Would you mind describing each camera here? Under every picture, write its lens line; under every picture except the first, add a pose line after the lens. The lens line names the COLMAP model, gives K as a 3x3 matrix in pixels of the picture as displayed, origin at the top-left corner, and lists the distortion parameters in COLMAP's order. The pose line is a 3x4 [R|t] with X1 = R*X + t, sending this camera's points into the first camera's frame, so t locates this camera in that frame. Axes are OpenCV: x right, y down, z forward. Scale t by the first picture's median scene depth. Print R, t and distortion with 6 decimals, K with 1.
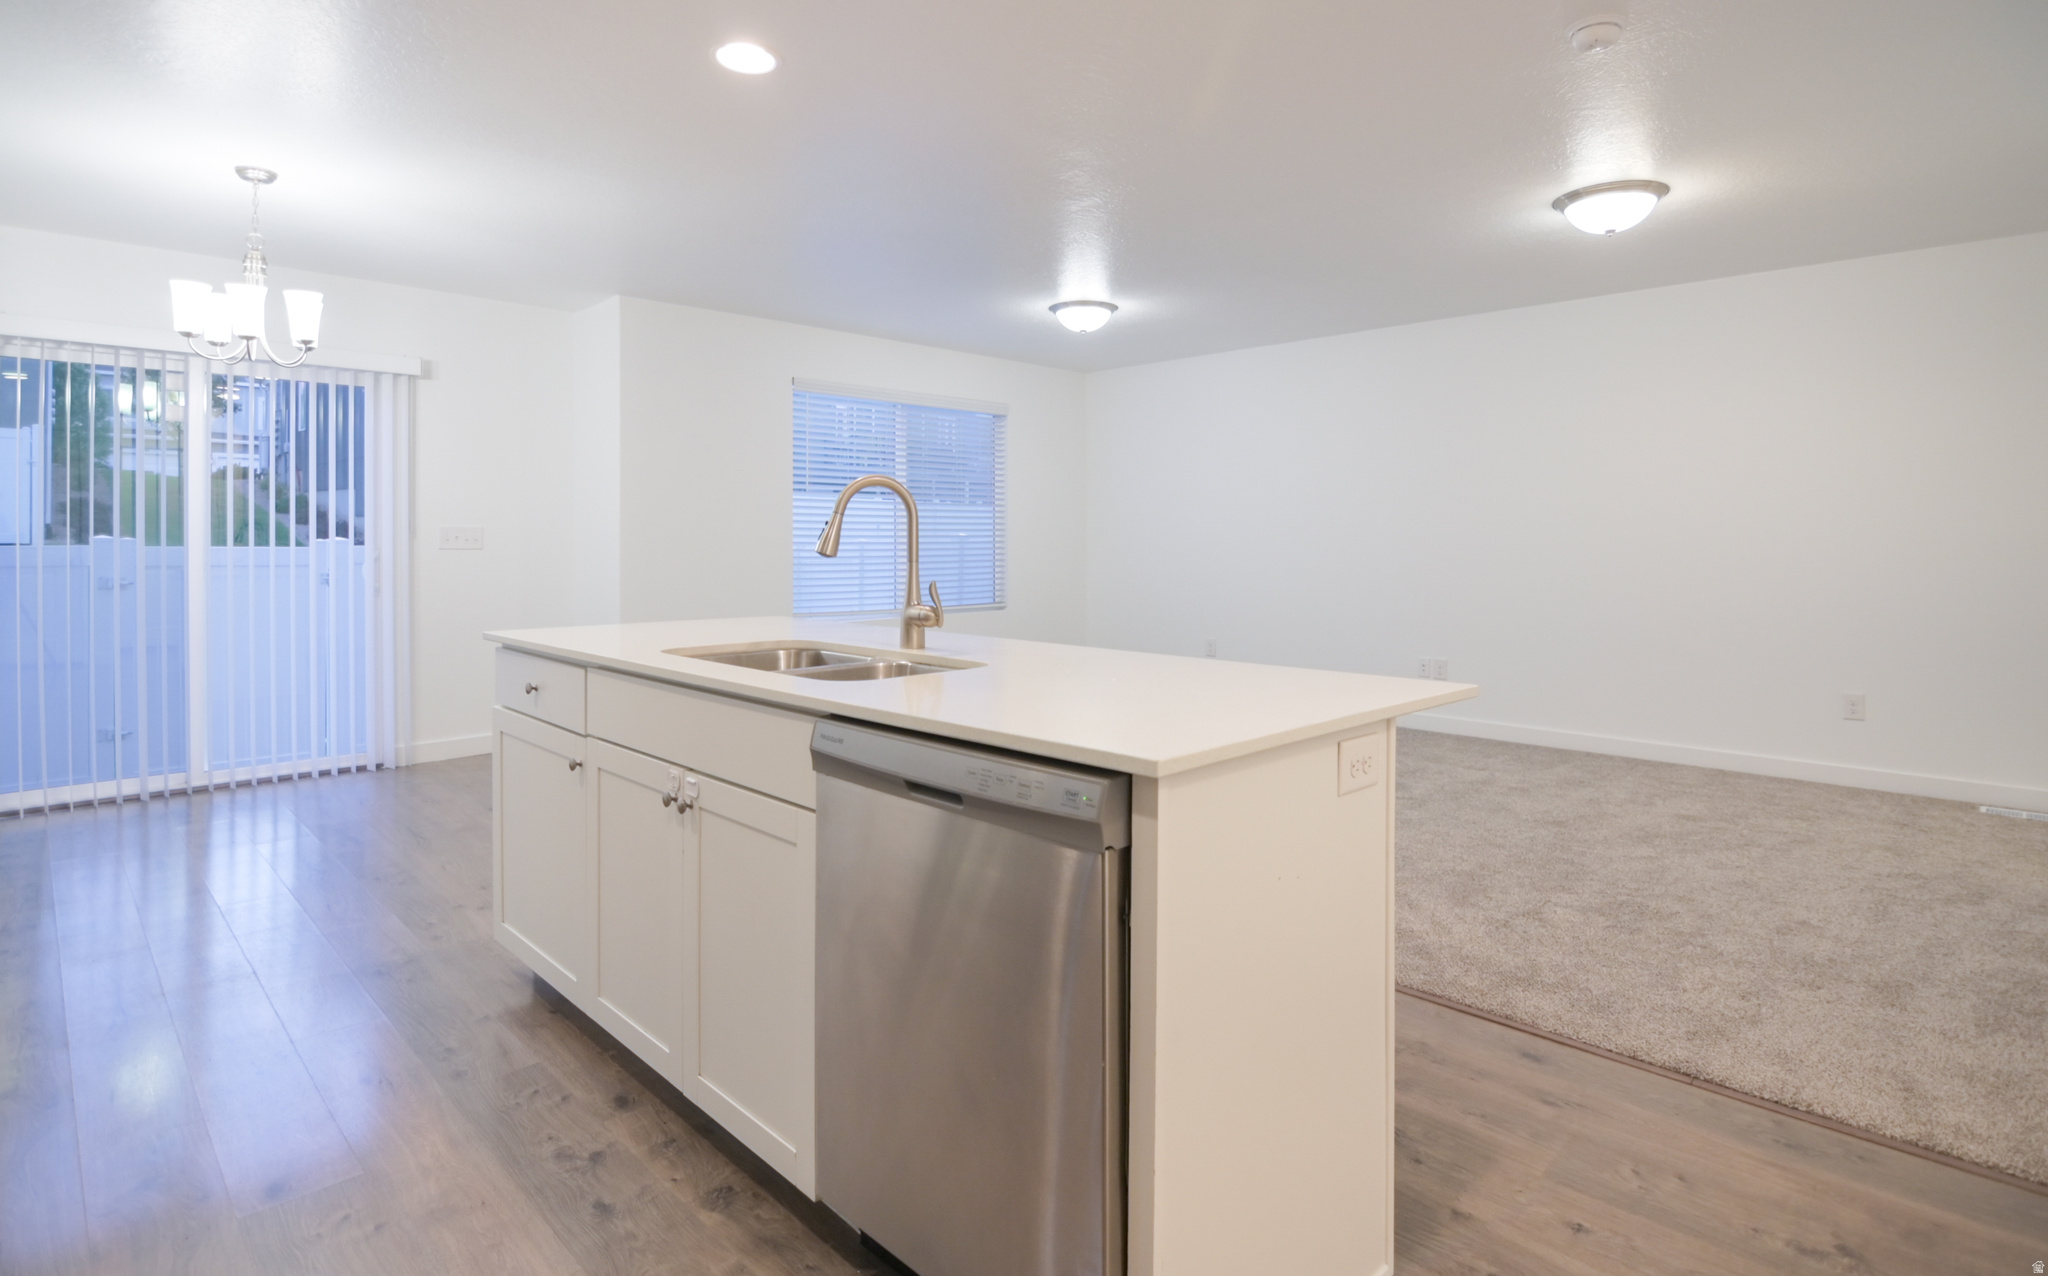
lens RADIAL K [[1018.5, 0, 1025.1], [0, 1018.5, 535.3], [0, 0, 1]] dist [0.000404, -0.039882]
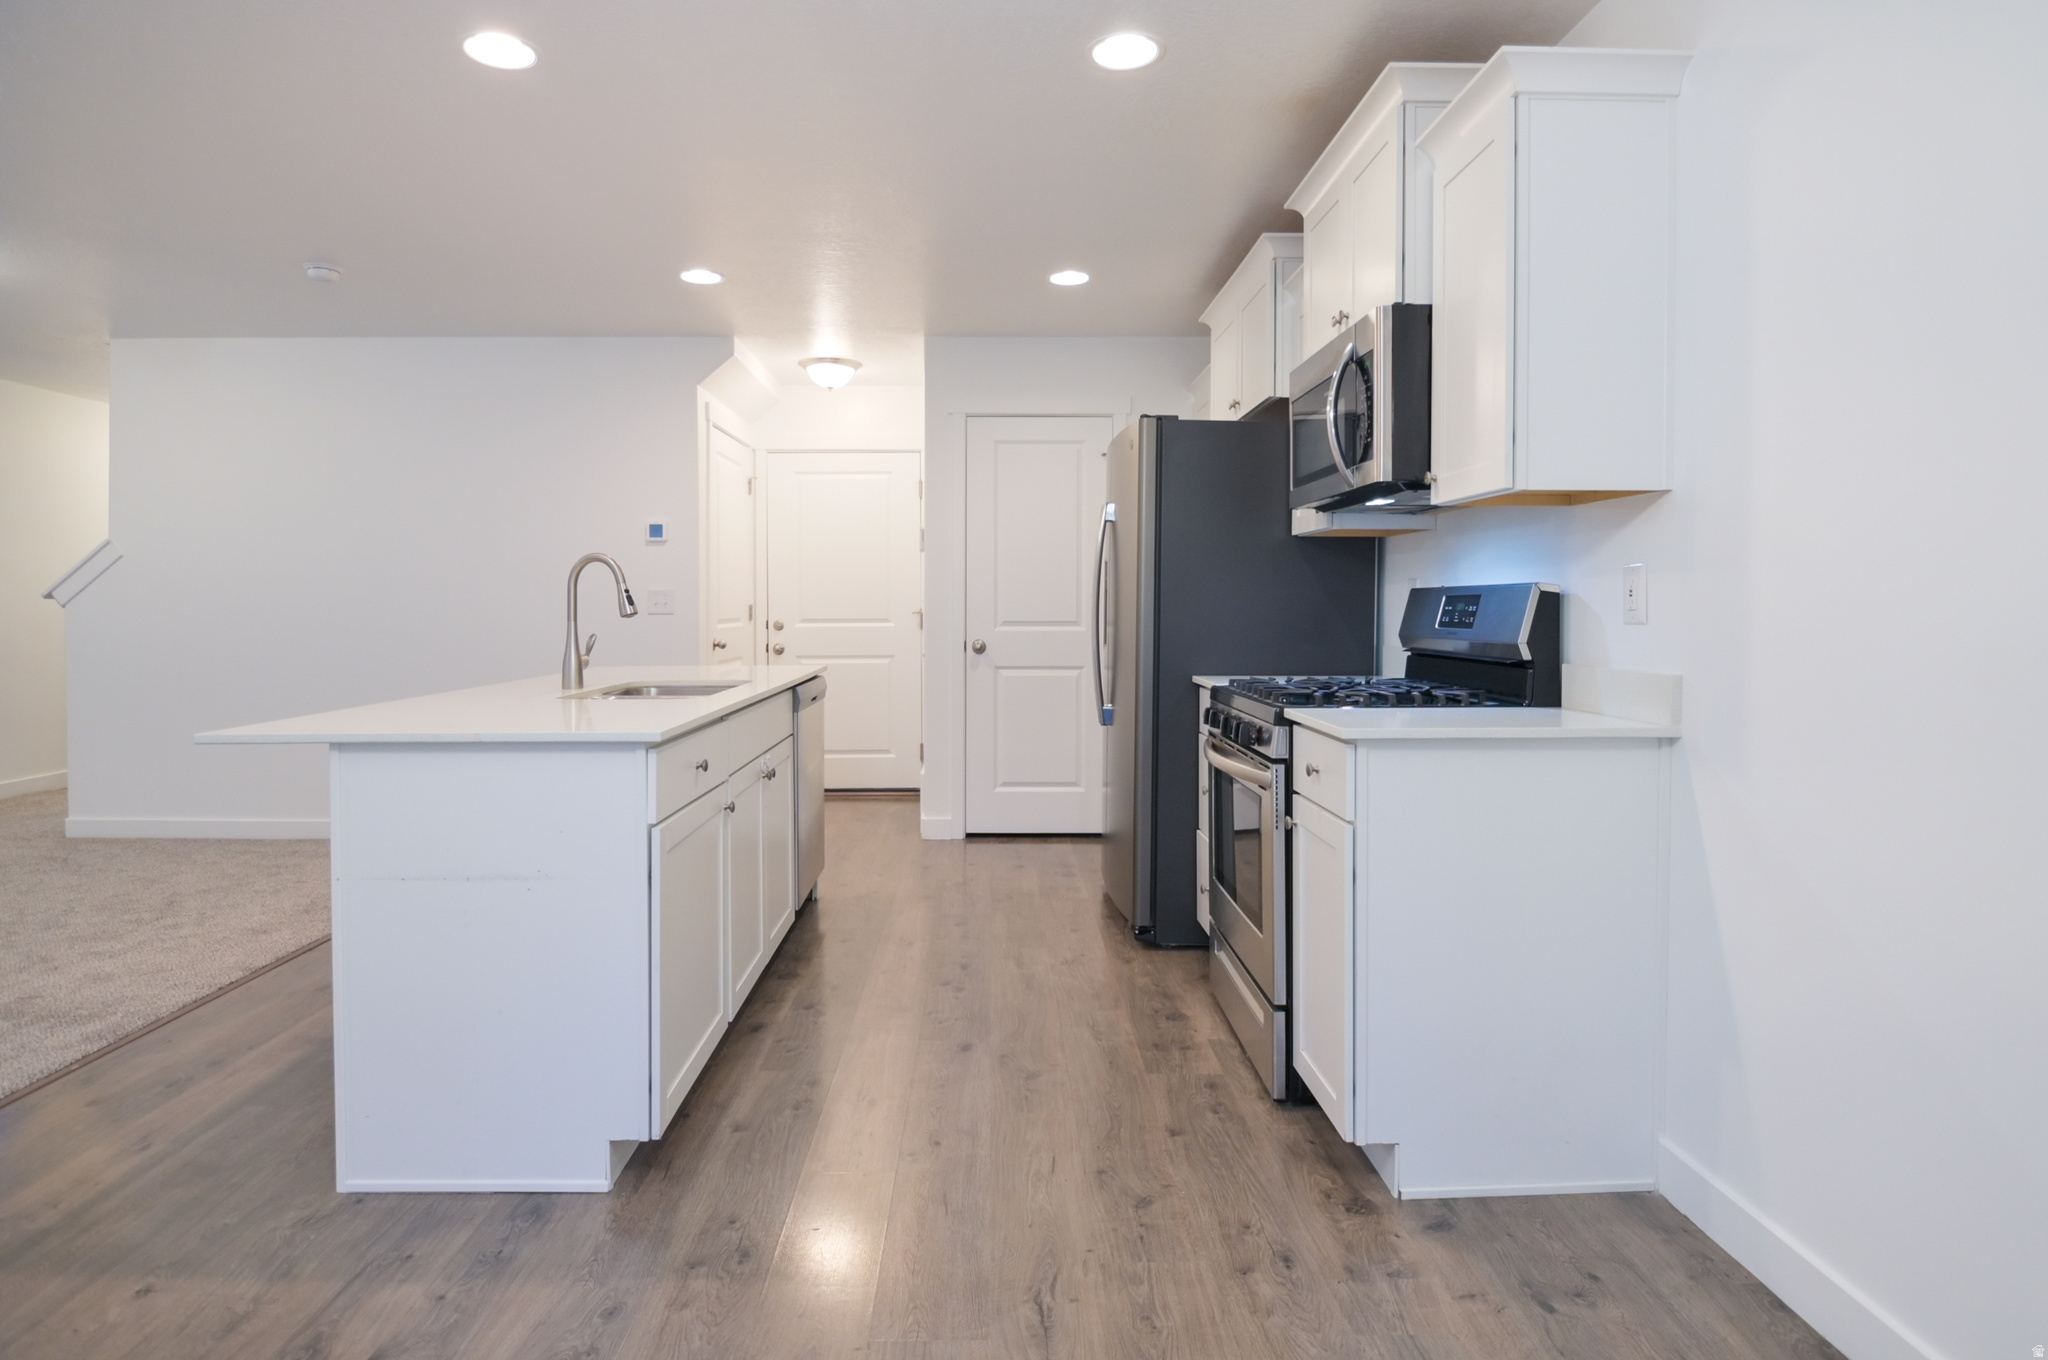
lens RADIAL K [[1107.3, 0, 1000.8], [0, 1107.3, 617.9], [0, 0, 1]] dist [0.000692, -0.016482]
pose [[-0.707210, -0.009785, 0.706936, -0.686899], [-0.001511, 0.999923, 0.012328, 0.002309], [-0.707002, 0.007651, -0.707170, 0.749127]]
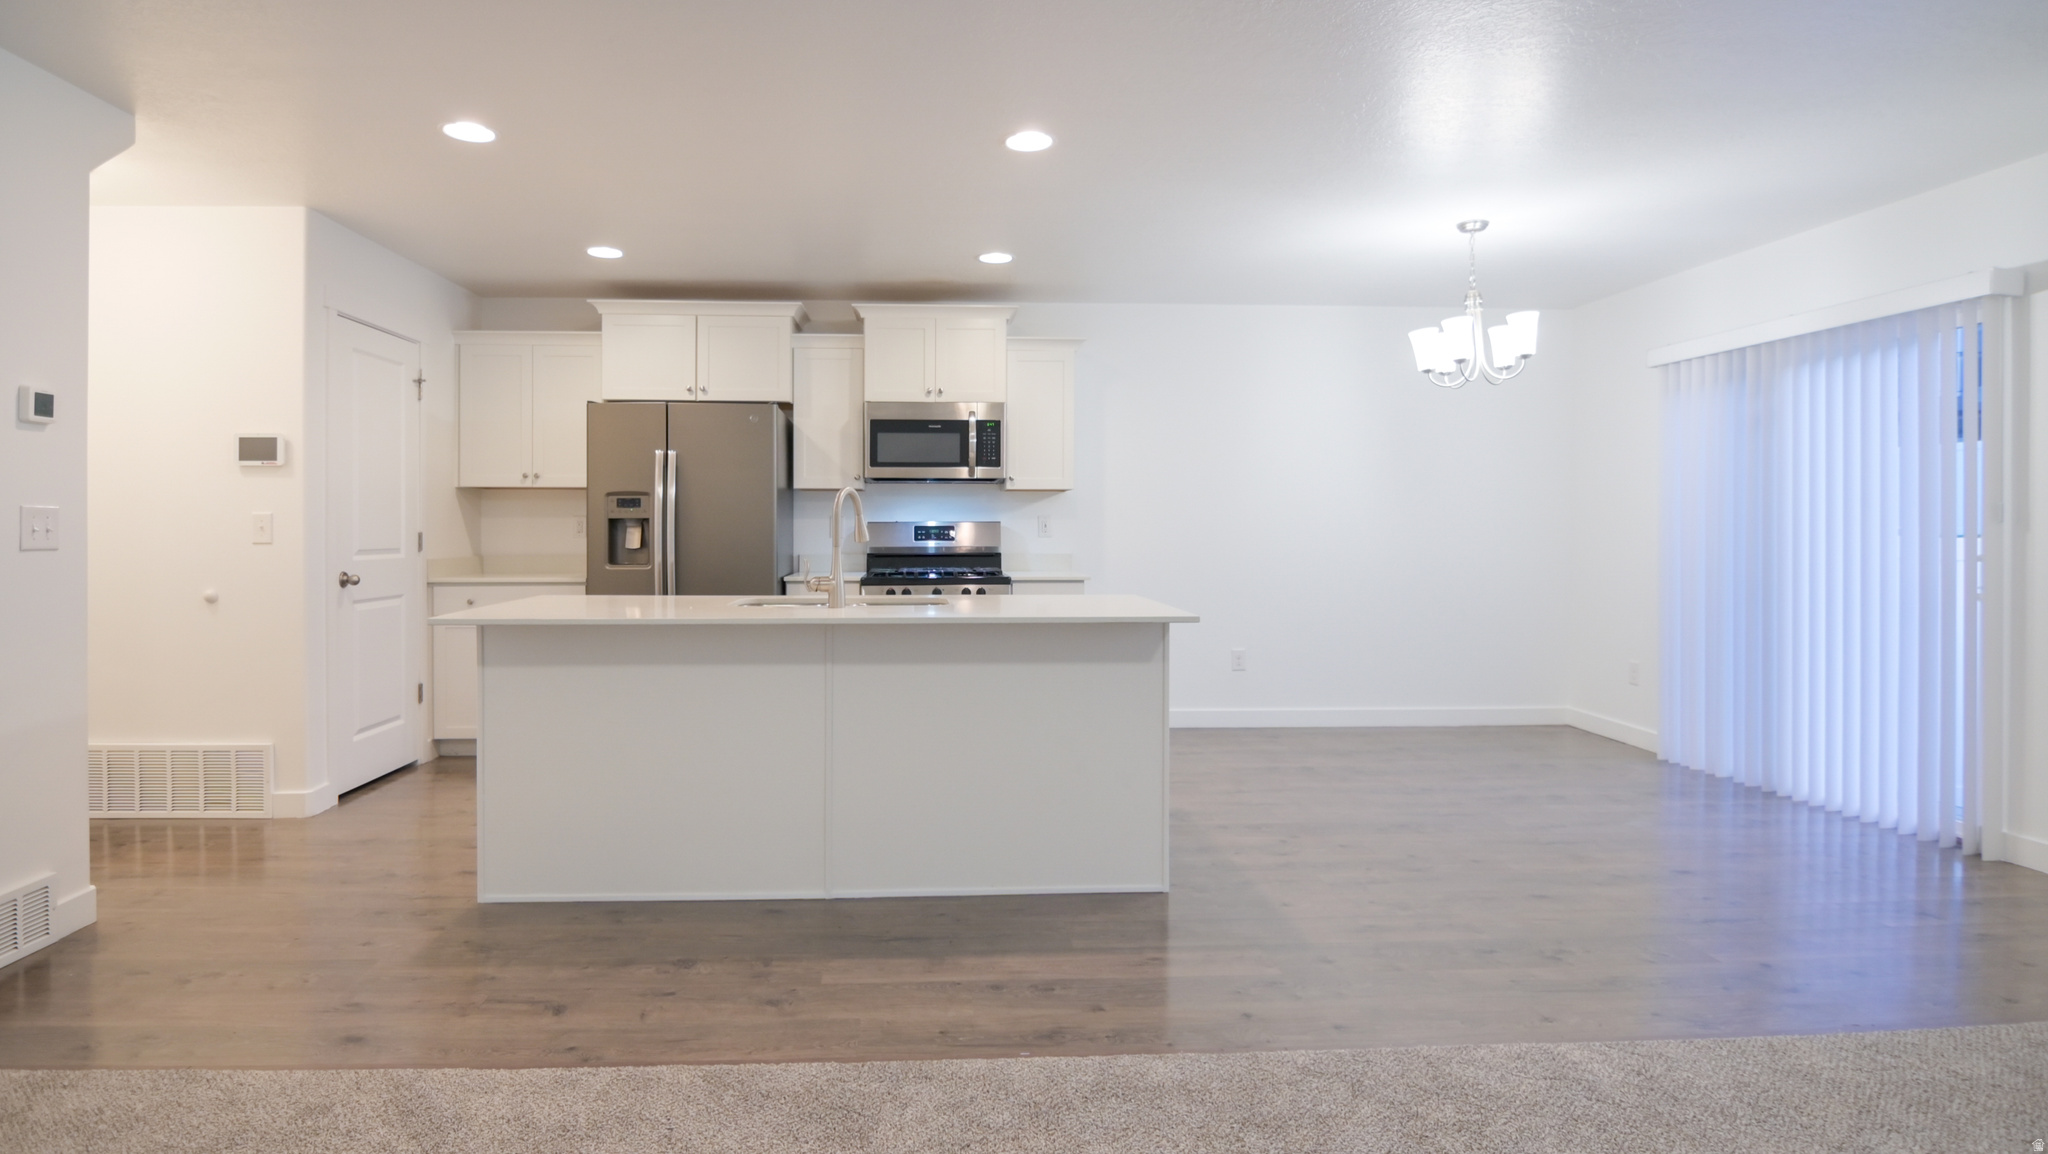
lens RADIAL K [[1018.0, 0, 960.1], [0, 1018.0, 537.7], [0, 0, 1]] dist [-0.011295, -0.001128]
pose [[-0.684740, 0.006155, -0.728761, 0.378699], [0.001091, 0.999972, 0.007420, 0.002256], [0.728786, 0.004286, -0.684728, 0.979244]]
